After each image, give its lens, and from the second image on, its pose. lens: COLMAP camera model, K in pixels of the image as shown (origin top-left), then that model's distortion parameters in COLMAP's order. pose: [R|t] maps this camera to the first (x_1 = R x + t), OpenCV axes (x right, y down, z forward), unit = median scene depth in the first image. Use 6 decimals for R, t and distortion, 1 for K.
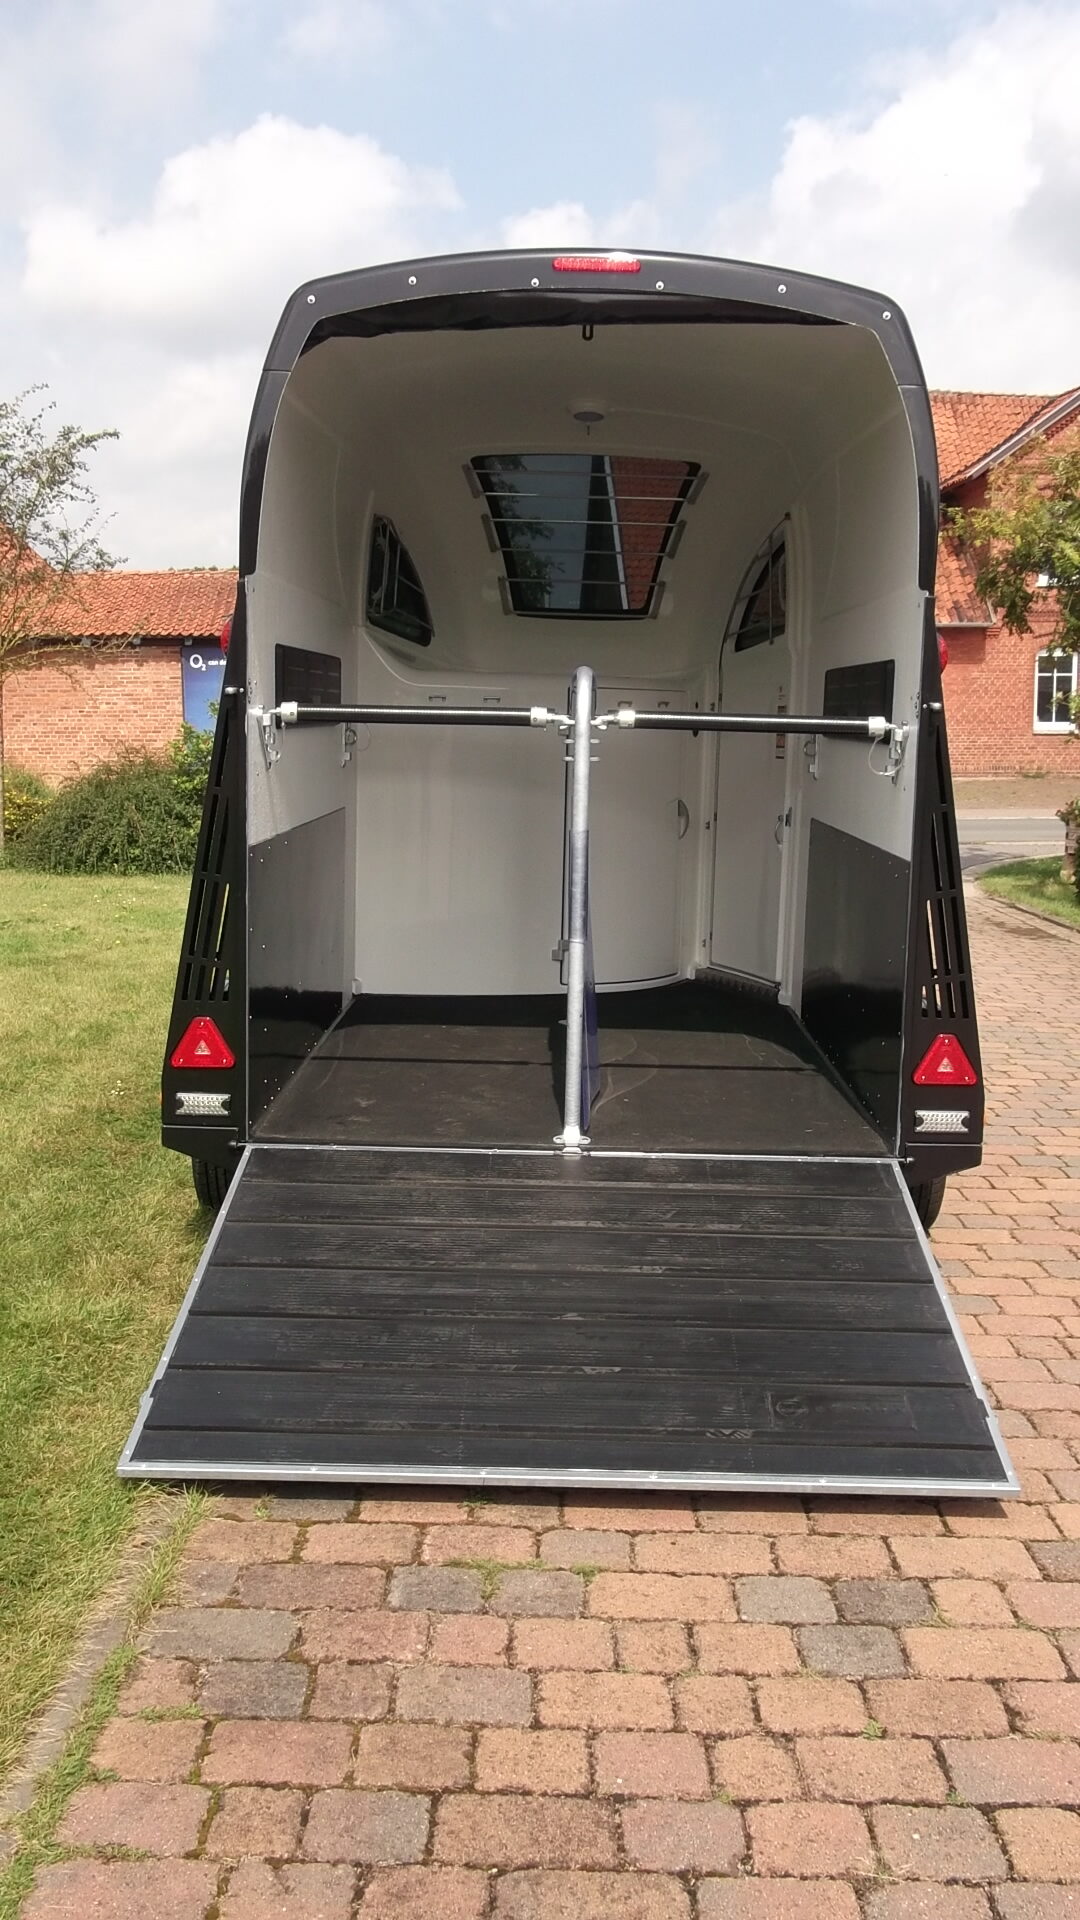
lens RADIAL K [[1837.6, 0, 558.0], [0, 1837.6, 975.9], [0, 0, 1]] dist [0.008470, 0.000000]
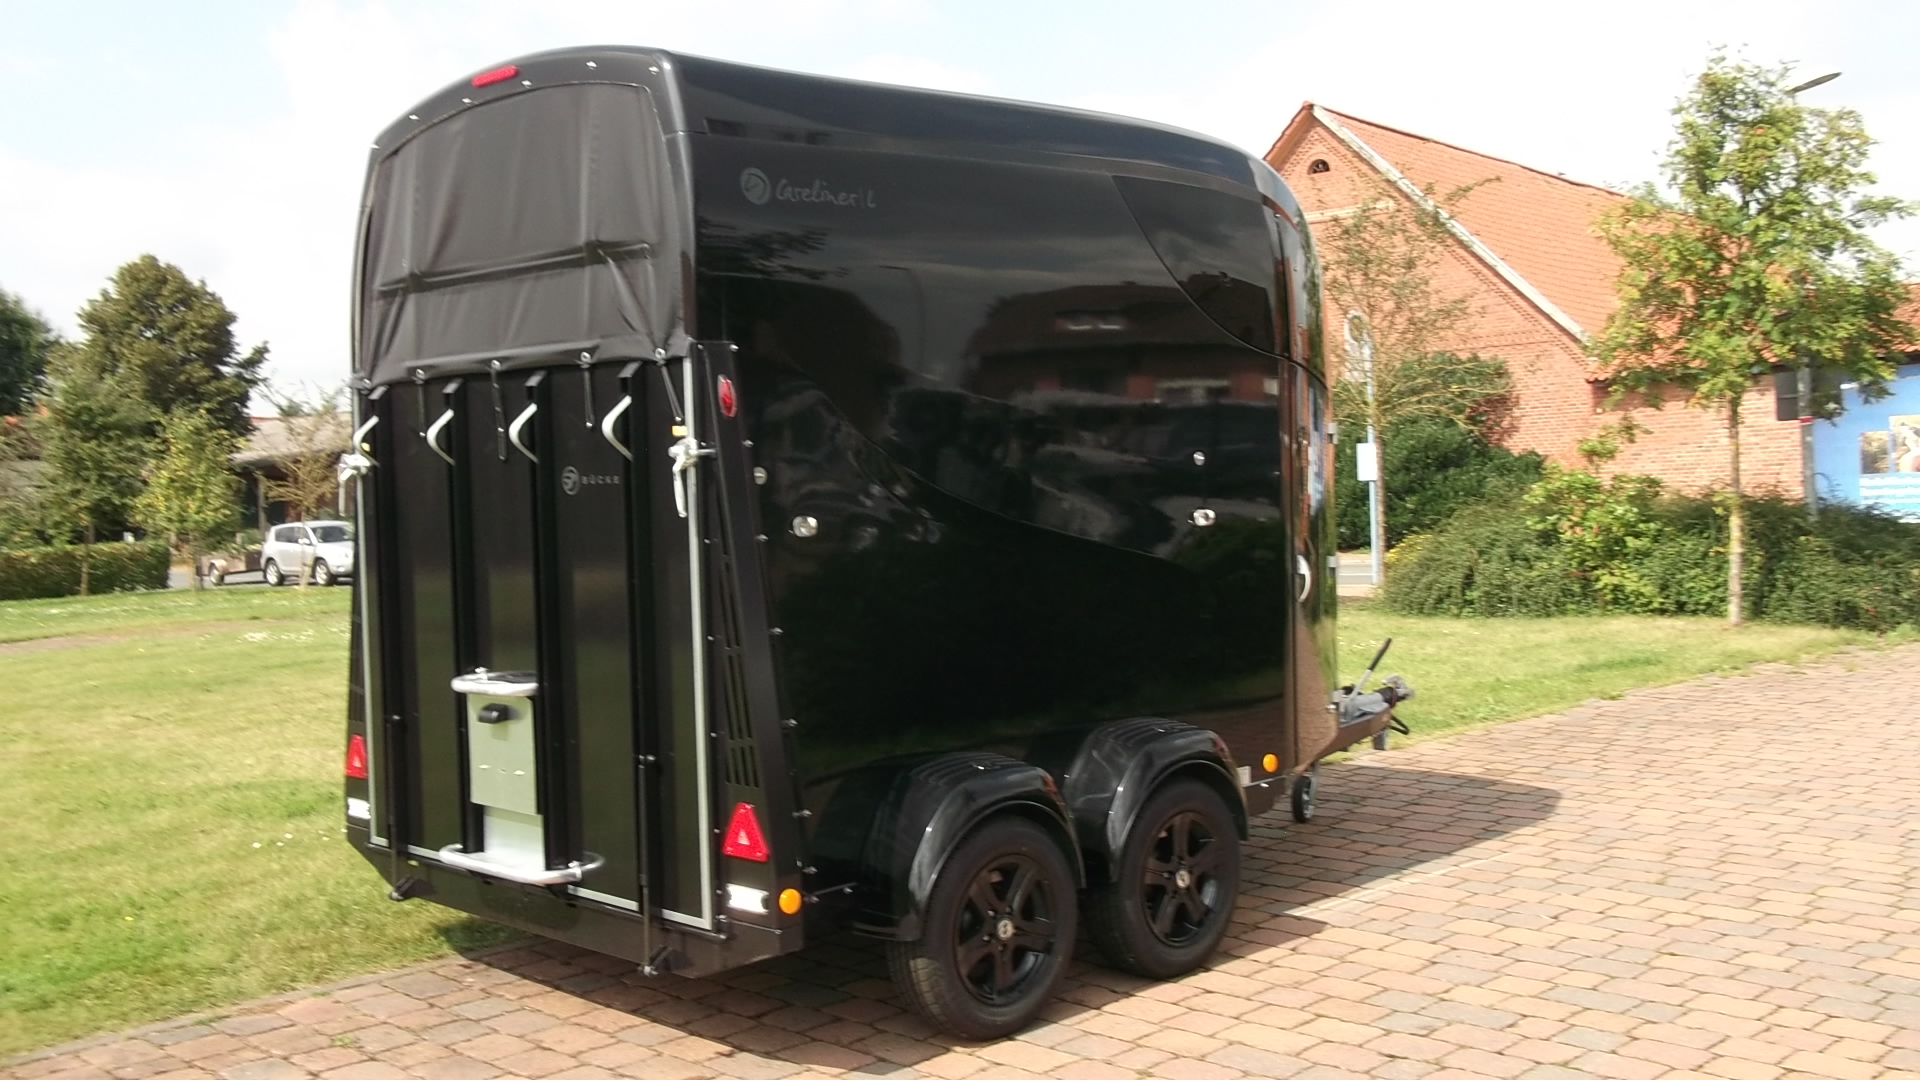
lens RADIAL K [[1837.6, 0, 955.8], [0, 1837.6, 530.2], [0, 0, 1]] dist [0.008470, 0.000000]
pose [[0.701665, -0.016133, -0.712324, 0.911482], [-0.055306, 0.995494, -0.077025, -0.038336], [0.710357, 0.093441, 0.697611, 0.406040]]
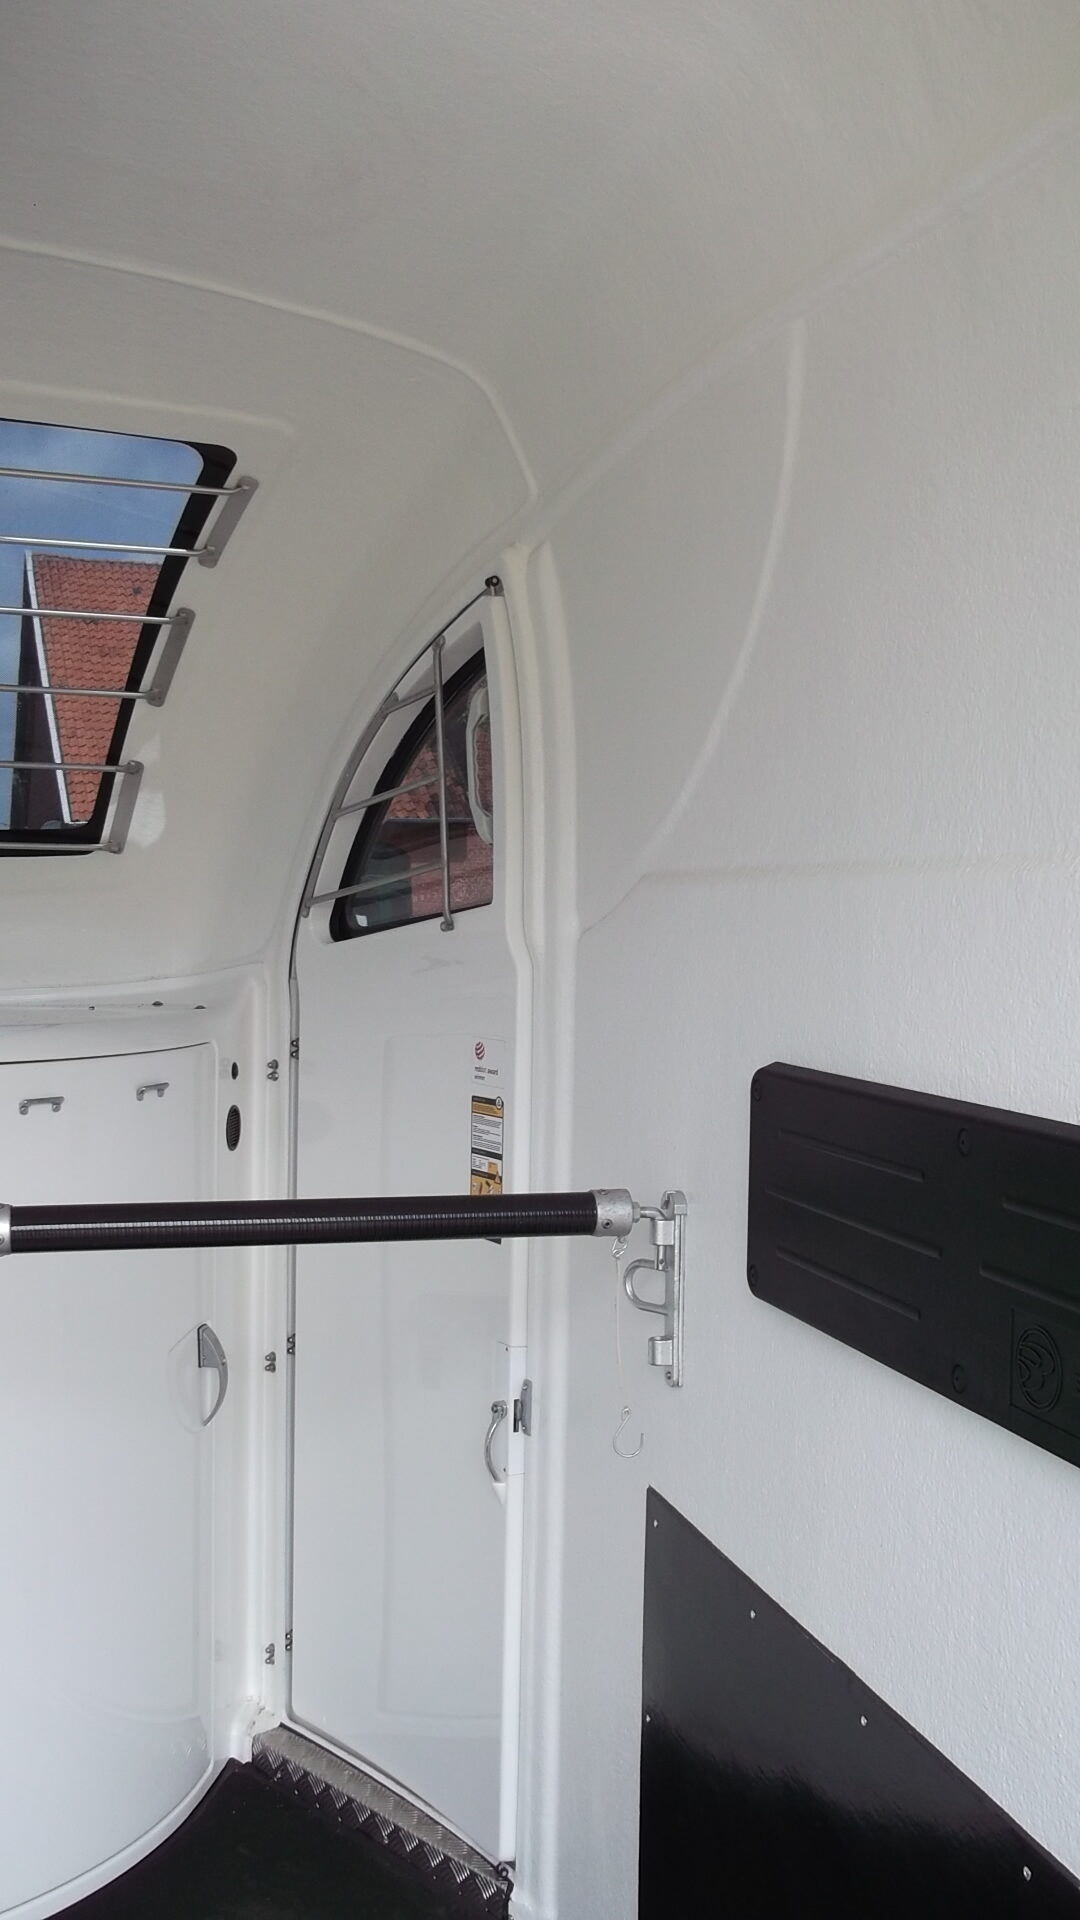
lens RADIAL K [[1837.6, 0, 560.8], [0, 1837.6, 983.6], [0, 0, 1]] dist [0.008470, 0.000000]
pose [[0.956049, -0.024359, 0.292195, 0.043723], [0.052713, 0.994585, -0.089562, -0.201585], [-0.288431, 0.101028, 0.952156, 0.956648]]
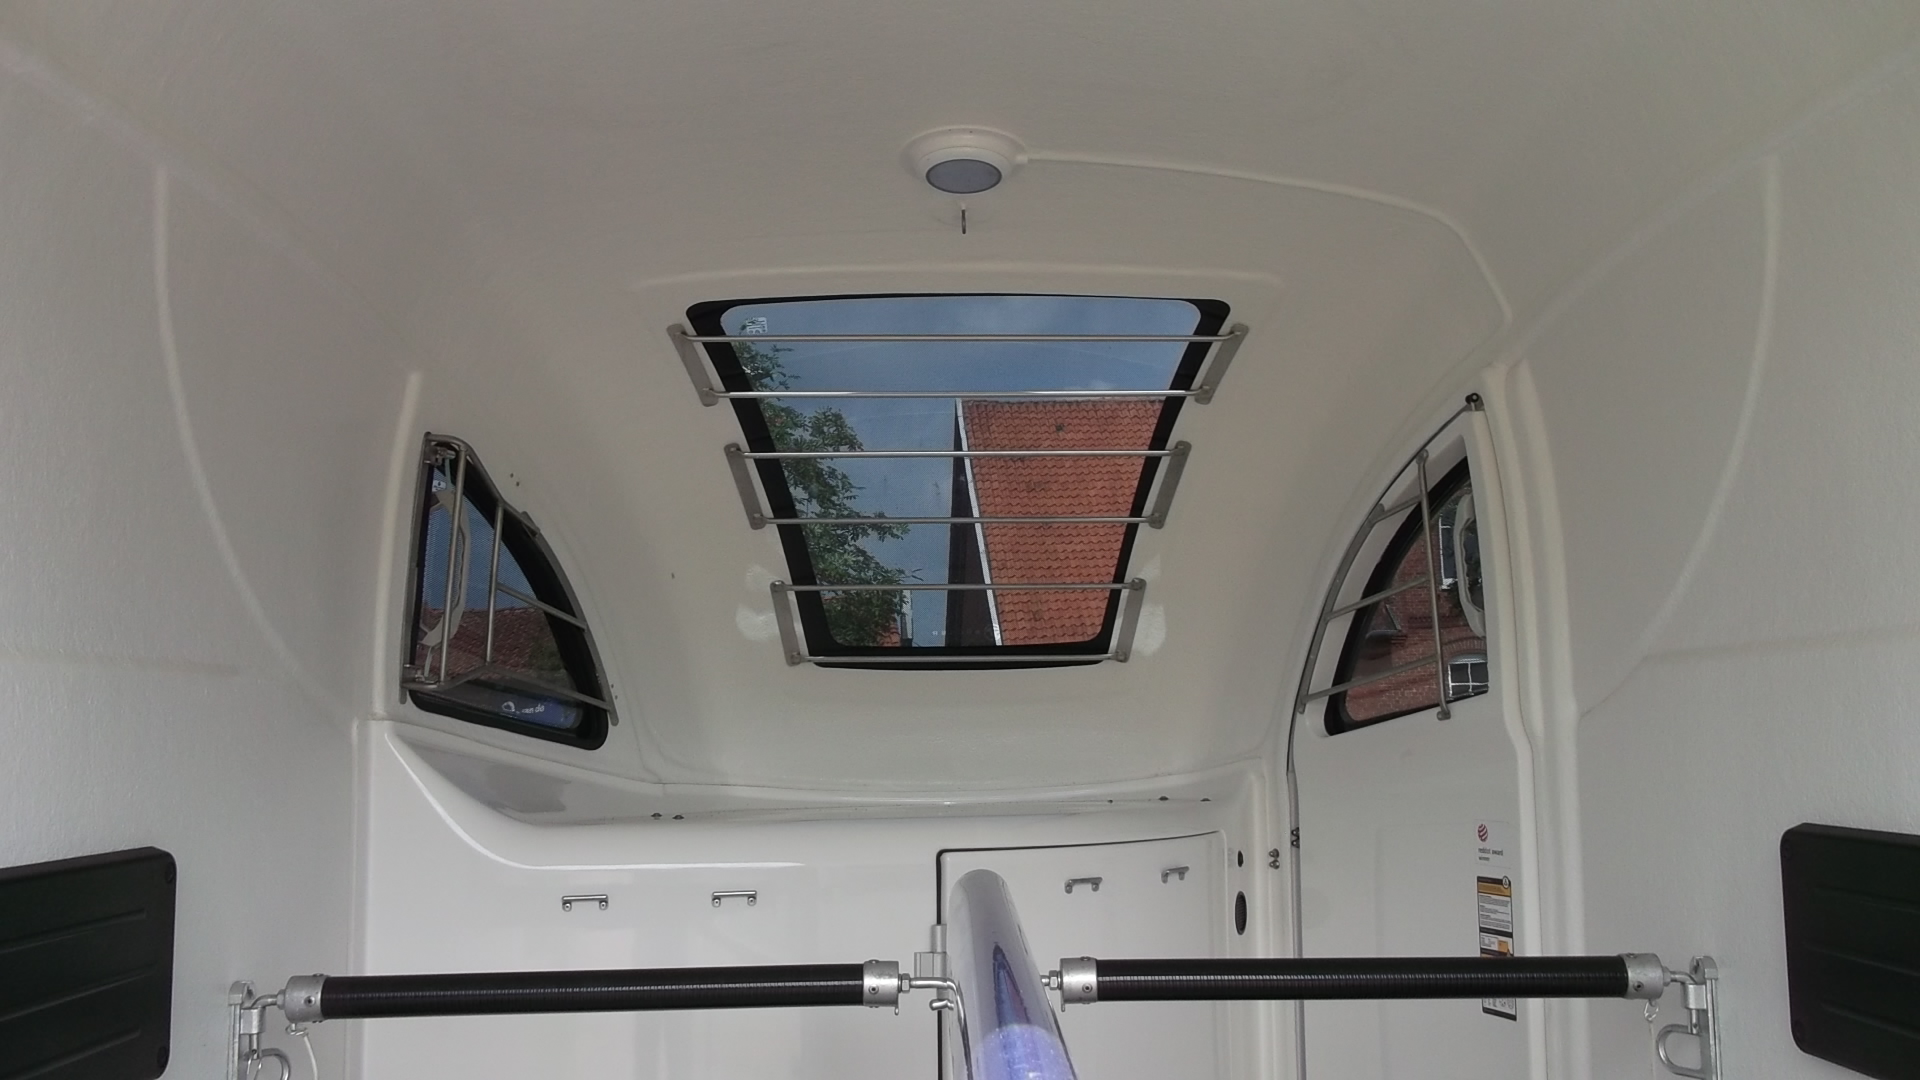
lens RADIAL K [[1837.6, 0, 980.0], [0, 1837.6, 515.9], [0, 0, 1]] dist [0.008470, 0.000000]
pose [[0.998852, -0.035097, 0.032600, 0.006666], [0.042280, 0.965857, -0.255602, -0.187109], [-0.022516, 0.256687, 0.966232, 0.905451]]
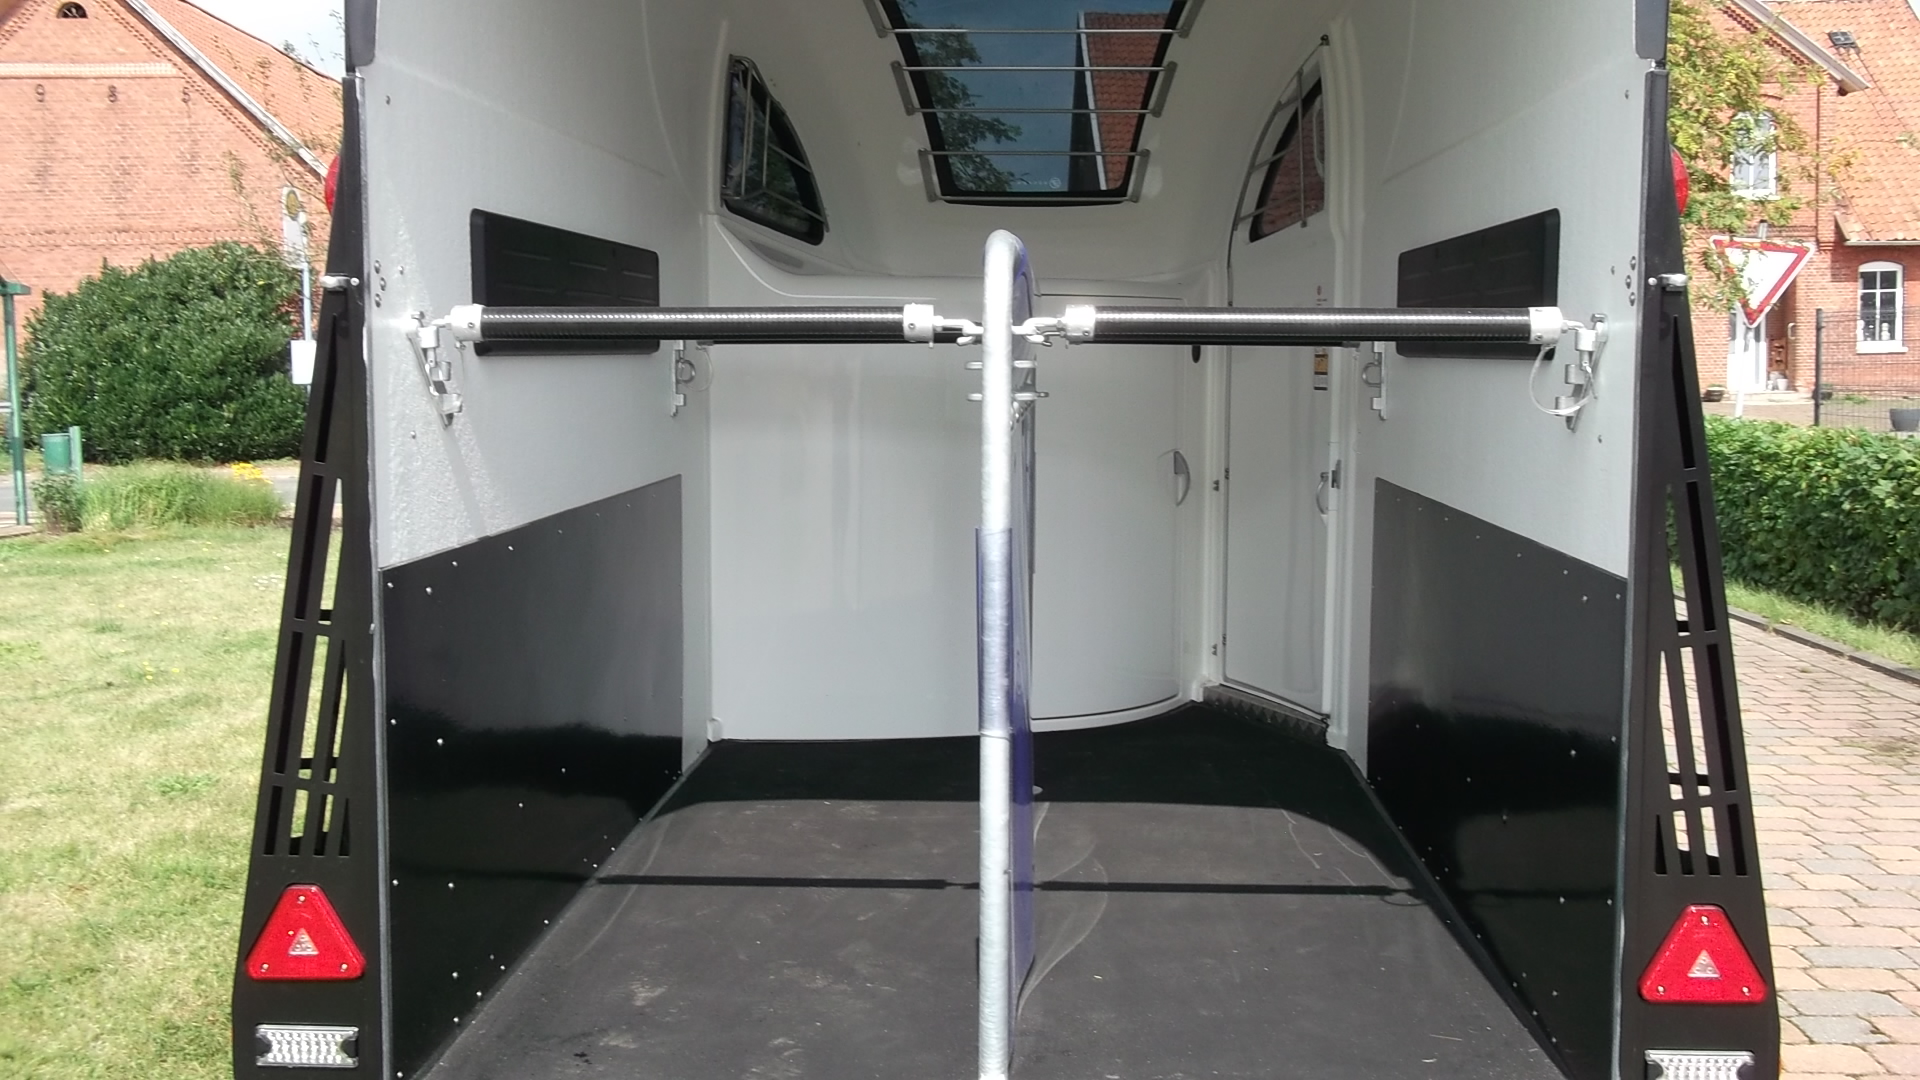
lens RADIAL K [[1837.6, 0, 977.9], [0, 1837.6, 510.4], [0, 0, 1]] dist [0.008470, 0.000000]
pose [[0.999039, -0.018079, -0.039922, 0.027857], [0.015808, 0.998277, -0.056502, -0.053658], [0.040875, 0.055817, 0.997604, 0.458277]]
